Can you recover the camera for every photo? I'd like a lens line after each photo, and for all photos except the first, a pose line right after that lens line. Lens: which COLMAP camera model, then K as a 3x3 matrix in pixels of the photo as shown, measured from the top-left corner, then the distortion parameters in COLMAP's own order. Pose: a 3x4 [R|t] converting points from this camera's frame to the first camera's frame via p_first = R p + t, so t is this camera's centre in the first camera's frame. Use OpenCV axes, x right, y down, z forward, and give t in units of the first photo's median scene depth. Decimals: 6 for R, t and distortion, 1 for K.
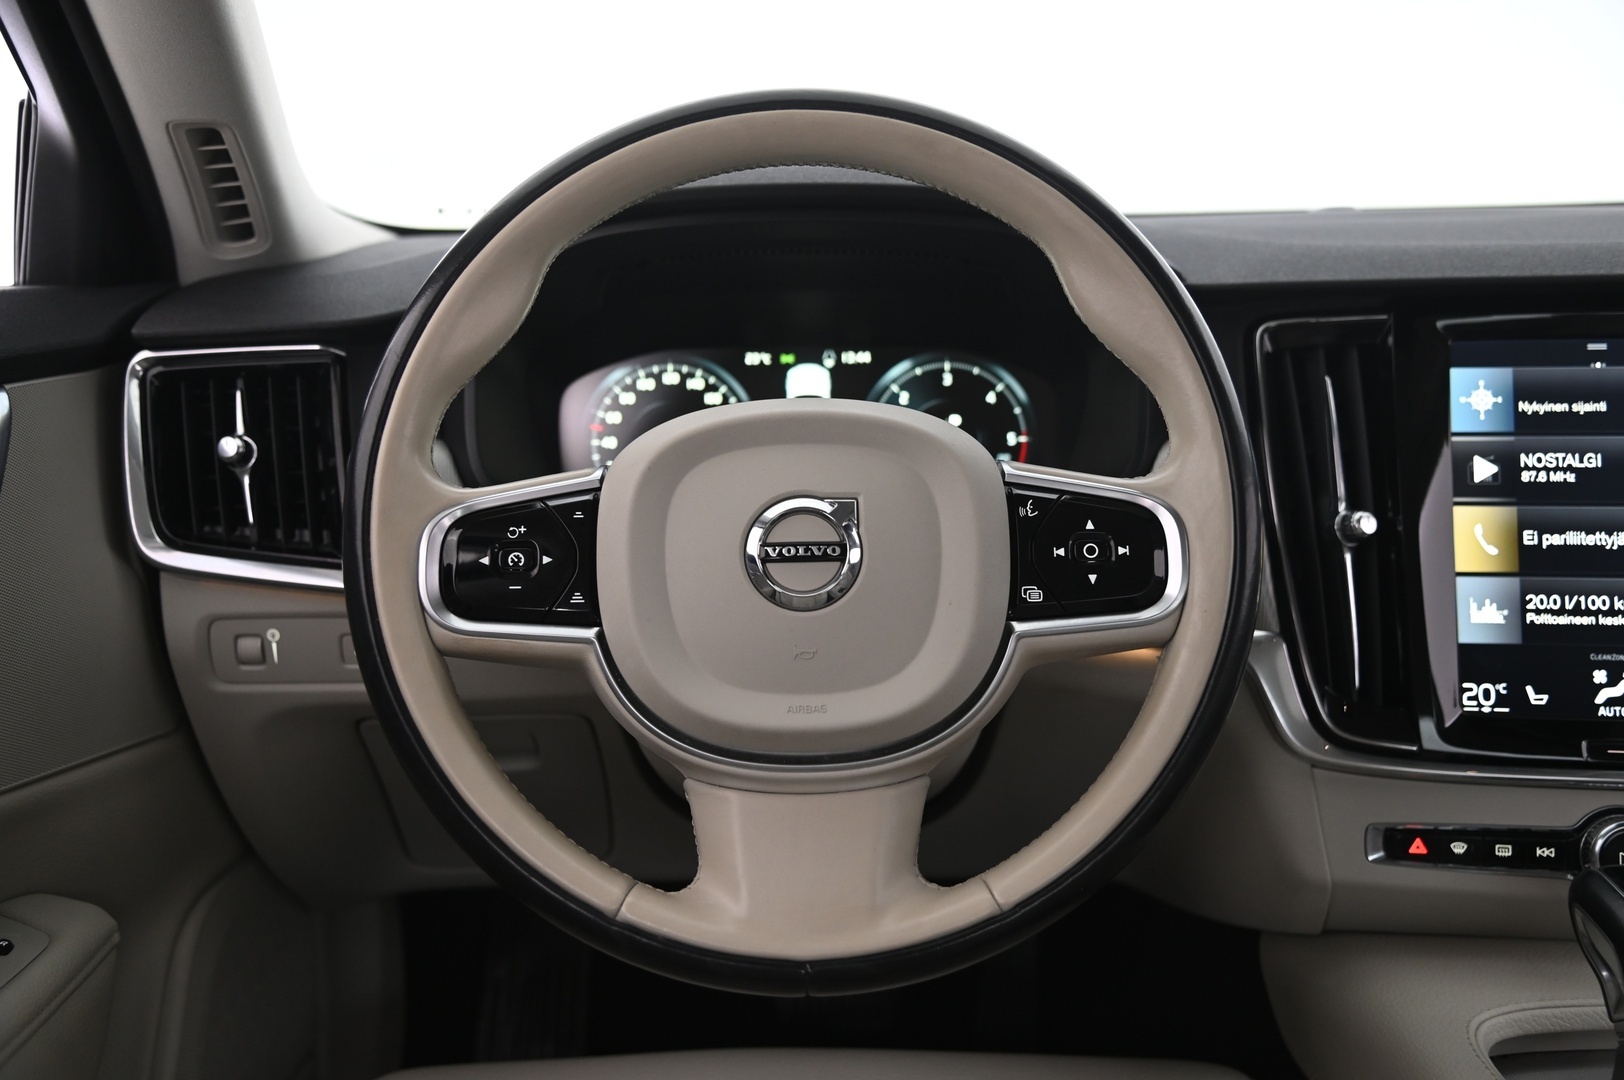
lens RADIAL K [[1620.6, 0, 811.0], [0, 1620.6, 544.2], [0, 0, 1]] dist [0.044304, 0.000000]
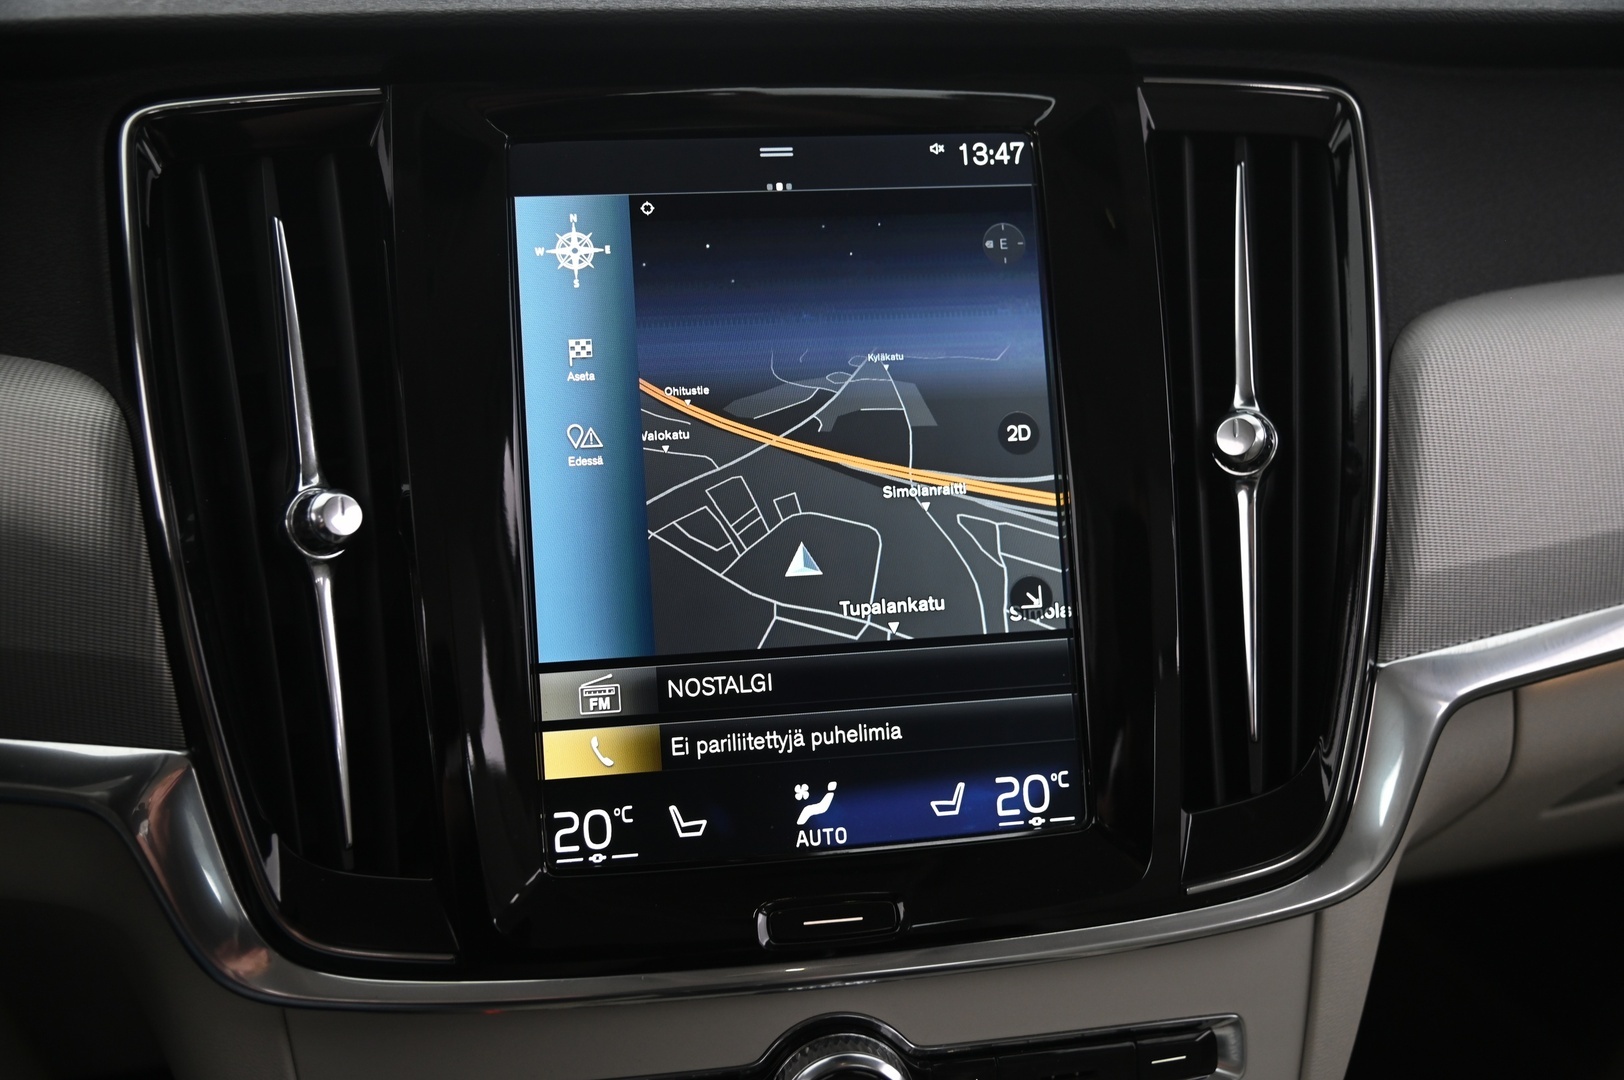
lens RADIAL K [[1568.7, 0, 819.2], [0, 1568.7, 544.3], [0, 0, 1]] dist [0.005115, 0.000000]
pose [[0.960485, -0.074957, 0.268049, 0.354126], [0.054442, 0.995047, 0.083176, -0.035690], [-0.272956, -0.065296, 0.959808, 0.507290]]
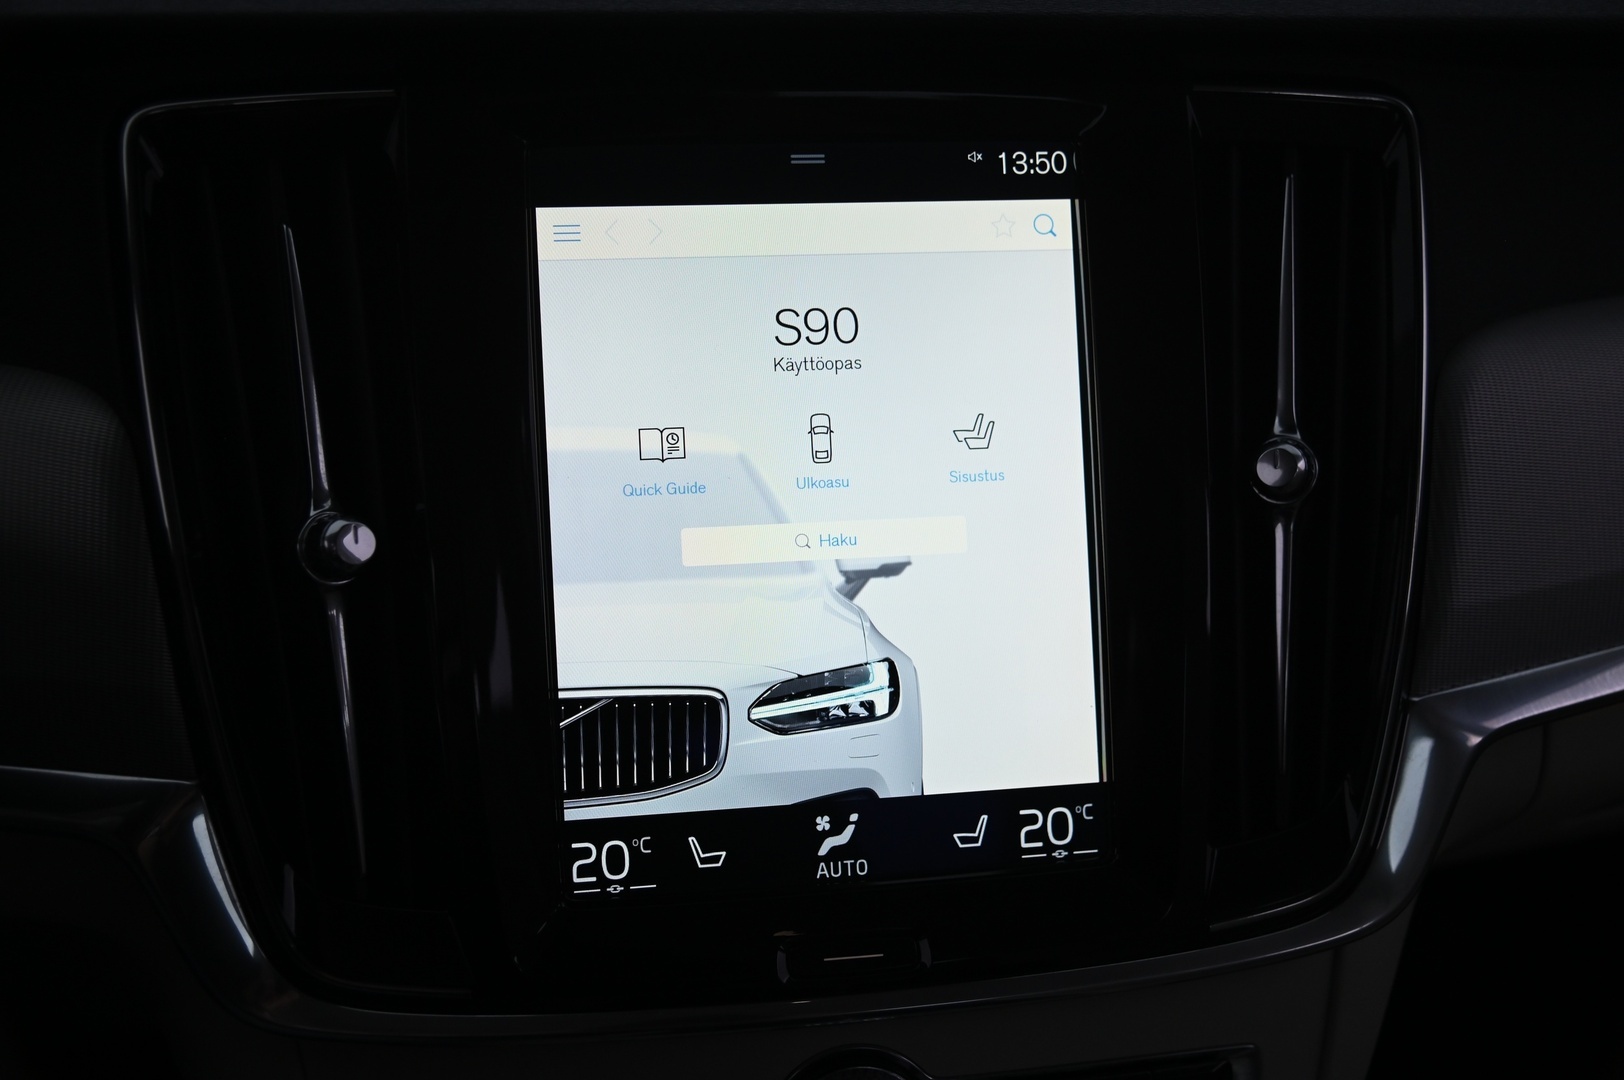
lens RADIAL K [[1568.7, 0, 819.1], [0, 1568.7, 544.7], [0, 0, 1]] dist [0.005115, 0.000000]
pose [[0.960301, -0.076063, 0.268396, 0.350325], [0.035644, 0.987680, 0.152374, -0.077814], [-0.276680, -0.136758, 0.951181, 0.528255]]
